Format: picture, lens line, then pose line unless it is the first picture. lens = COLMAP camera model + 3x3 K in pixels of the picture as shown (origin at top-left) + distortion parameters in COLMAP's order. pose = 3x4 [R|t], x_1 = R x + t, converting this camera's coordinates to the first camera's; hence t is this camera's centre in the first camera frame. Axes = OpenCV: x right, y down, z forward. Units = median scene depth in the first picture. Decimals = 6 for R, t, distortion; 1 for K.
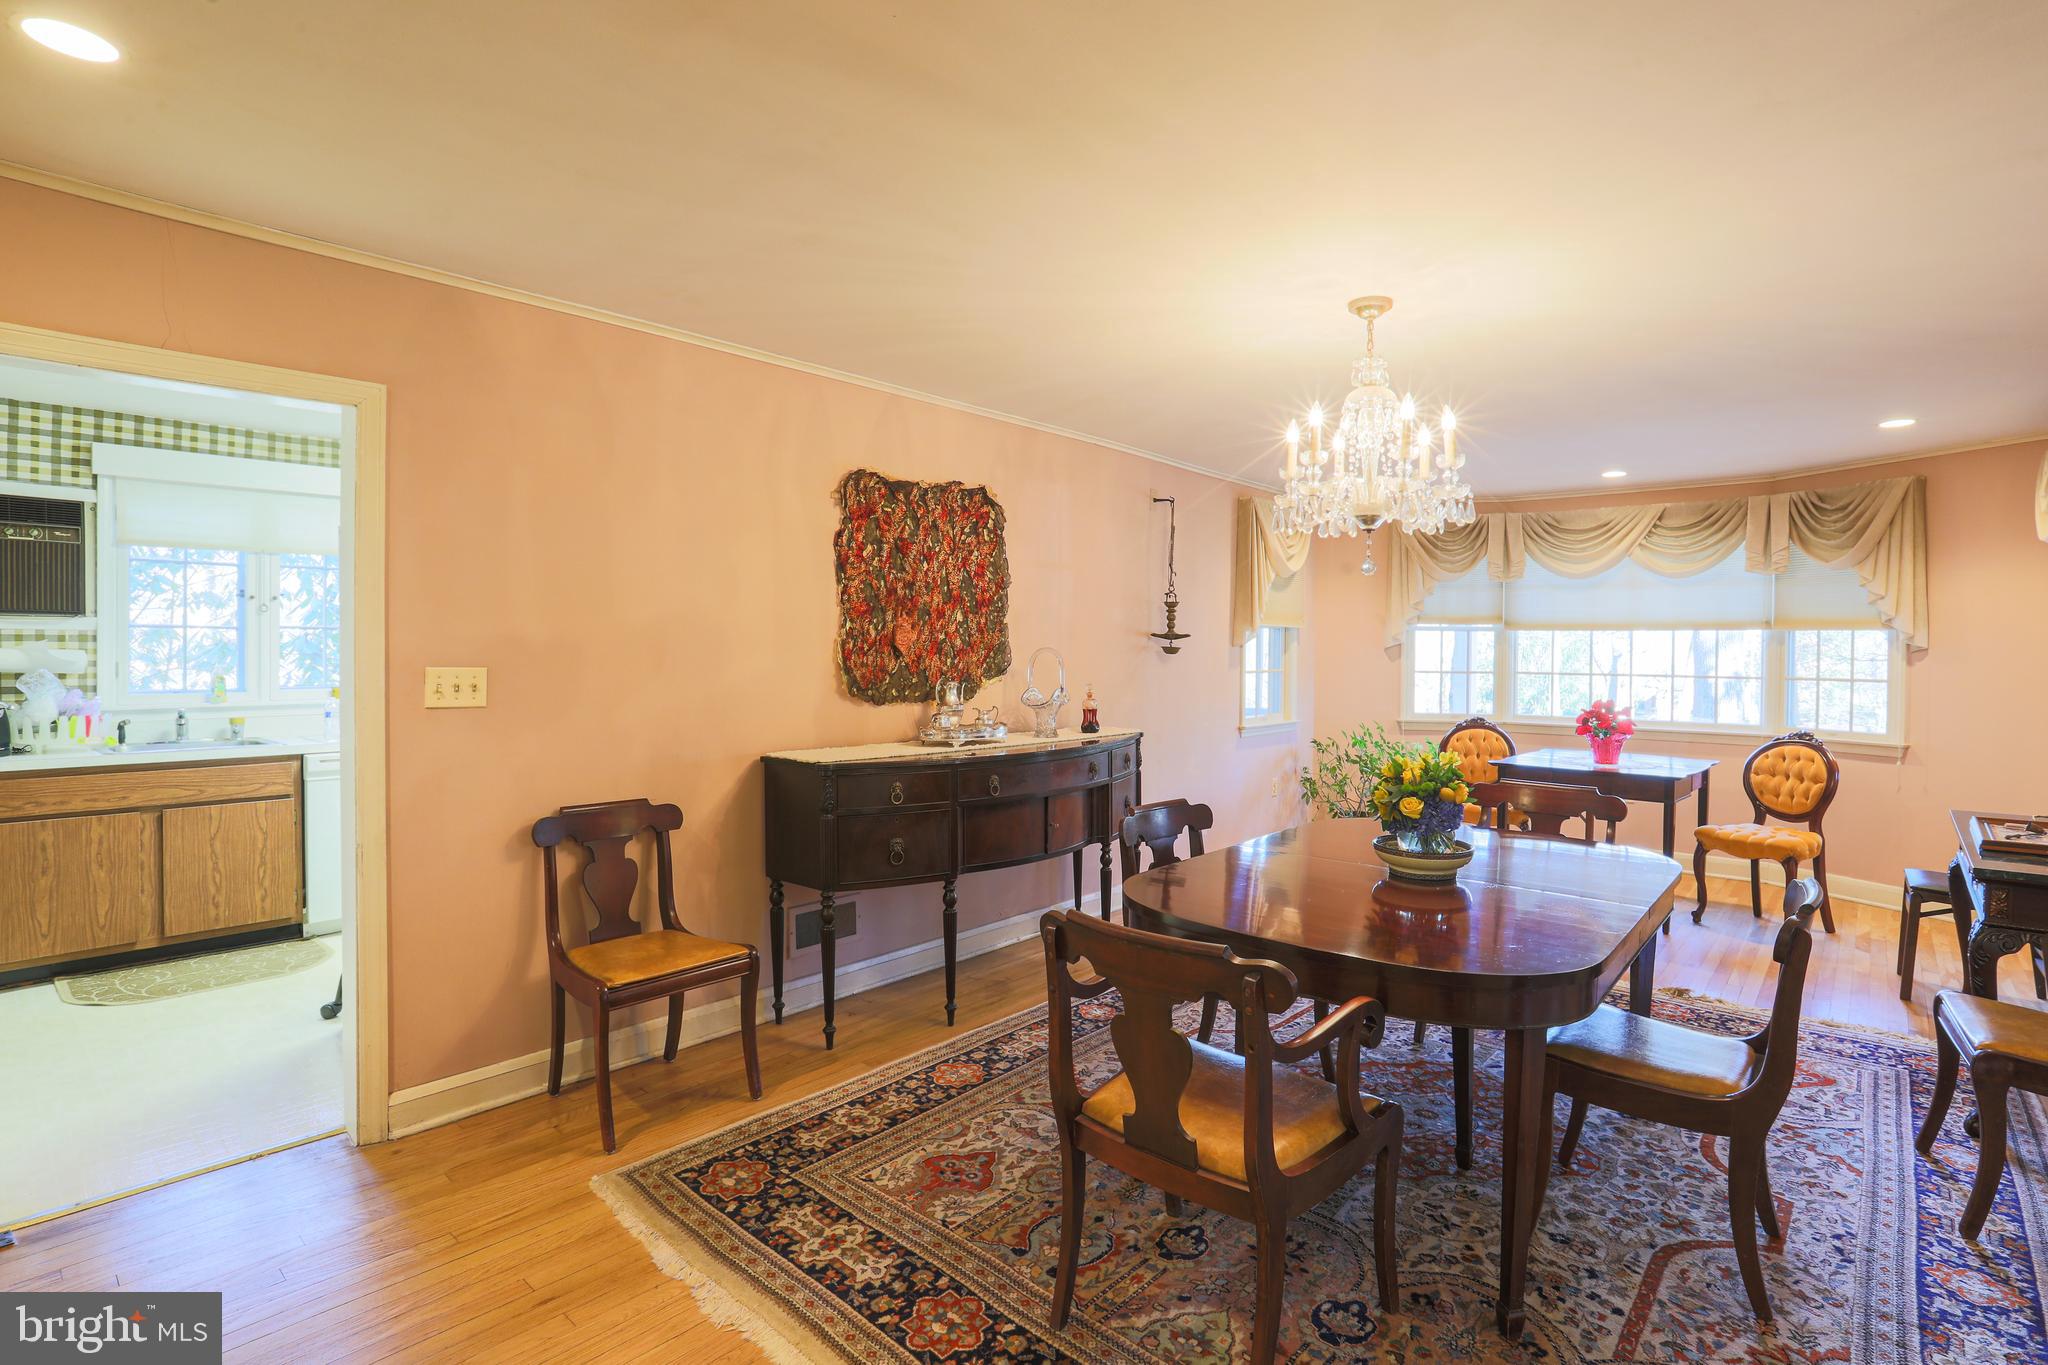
lens RADIAL K [[963.9, 0, 1052.7], [0, 963.9, 676.4], [0, 0, 1]] dist [-0.056626, 0.015634]
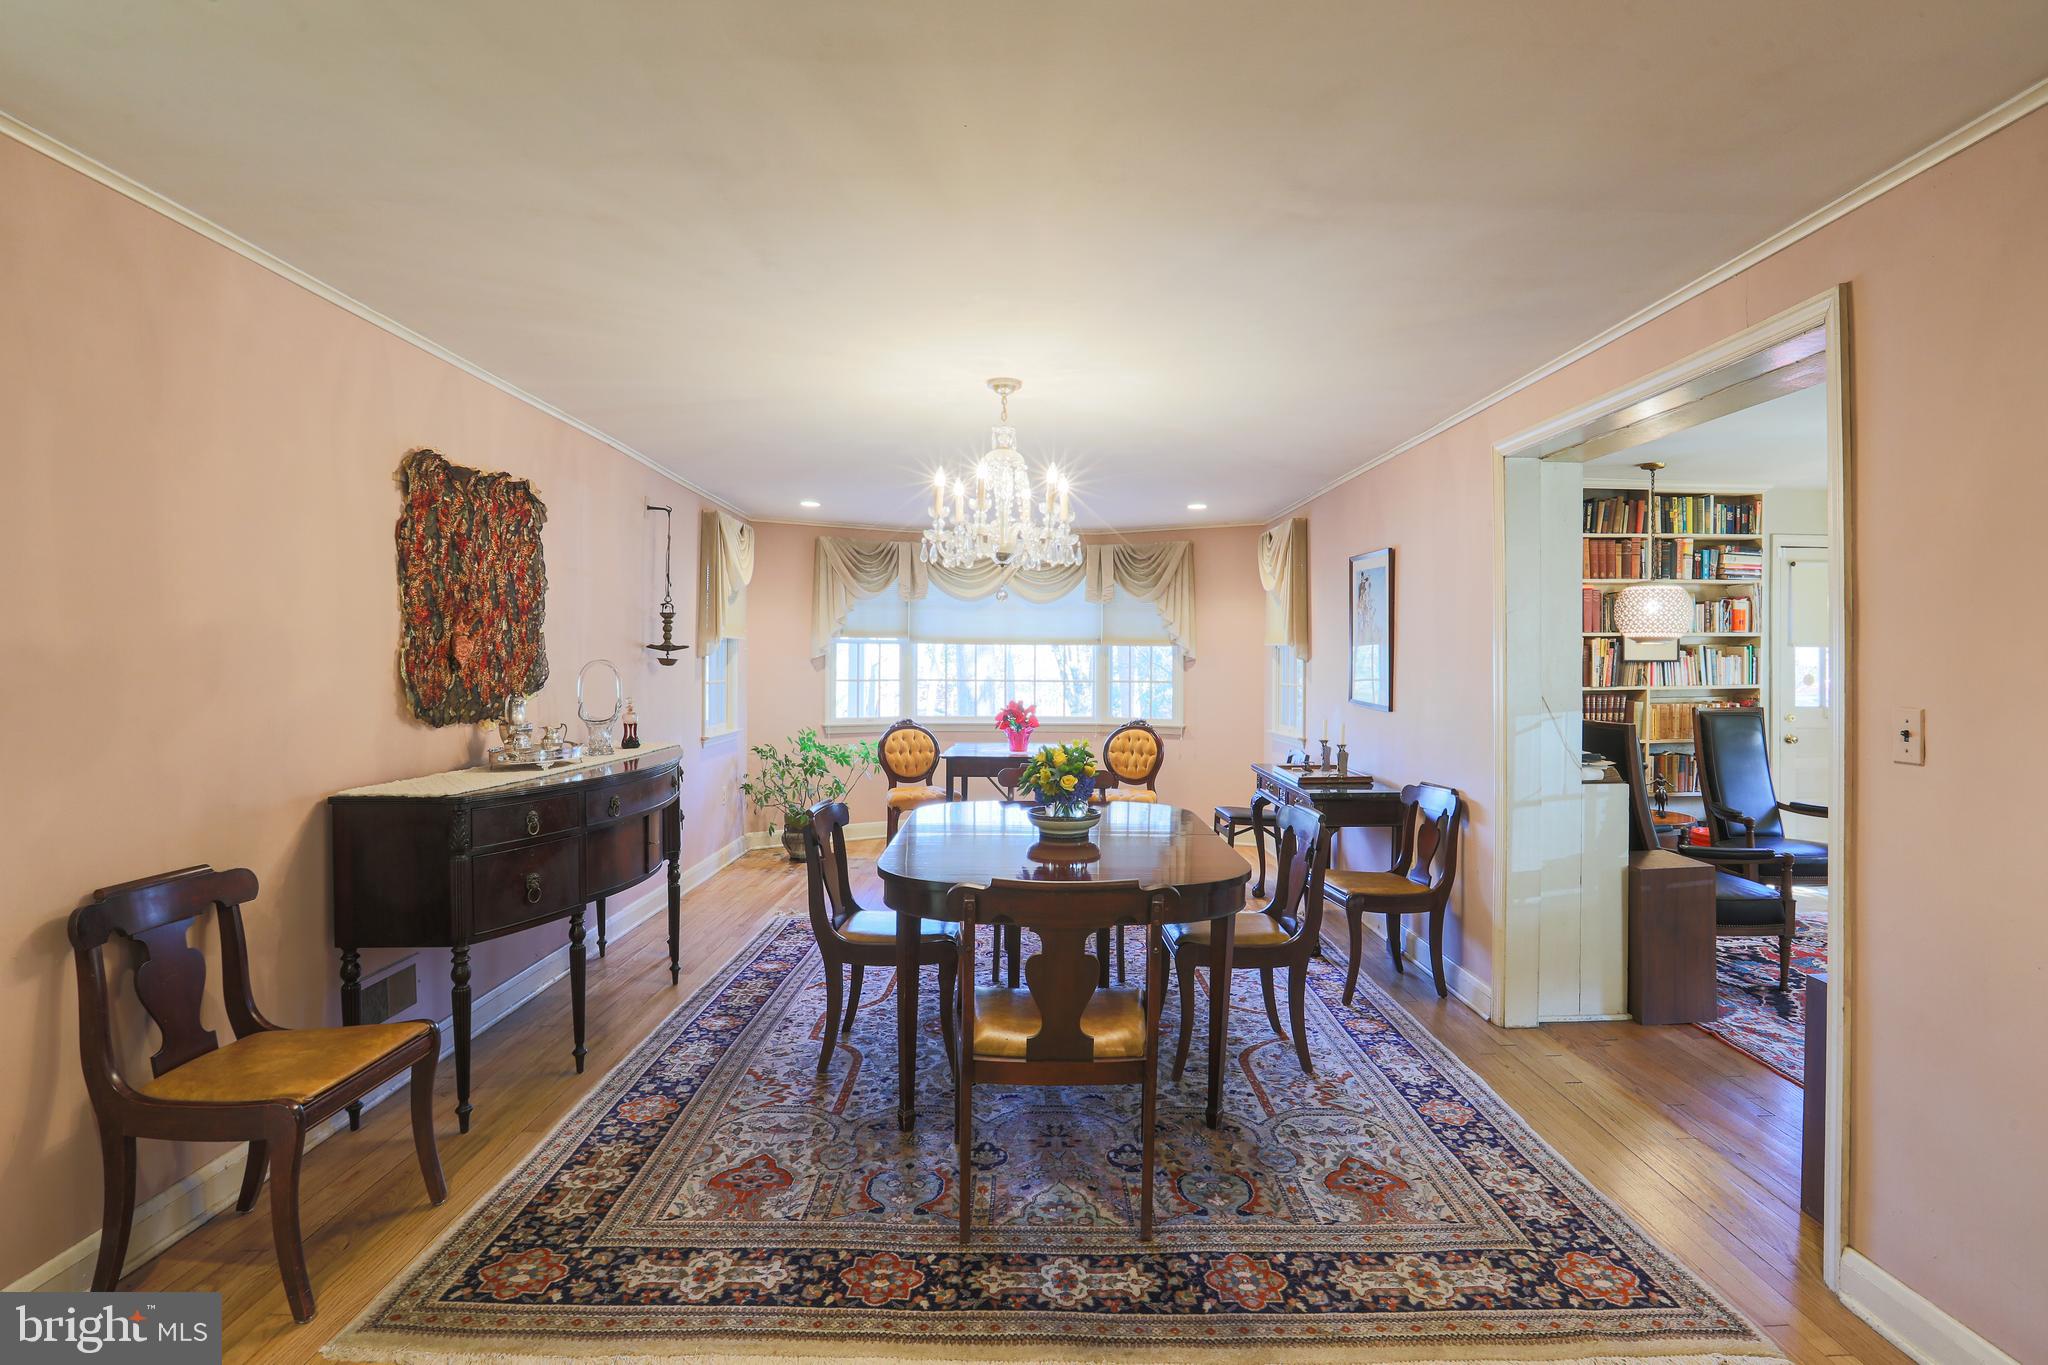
lens RADIAL K [[981.3, 0, 1028.8], [0, 981.3, 671.6], [0, 0, 1]] dist [-0.085379, 0.042485]
pose [[0.748014, -0.008967, 0.663622, -0.347496], [0.019718, 0.999768, -0.008715, -0.002005], [-0.663390, 0.019604, 0.748017, 0.021673]]
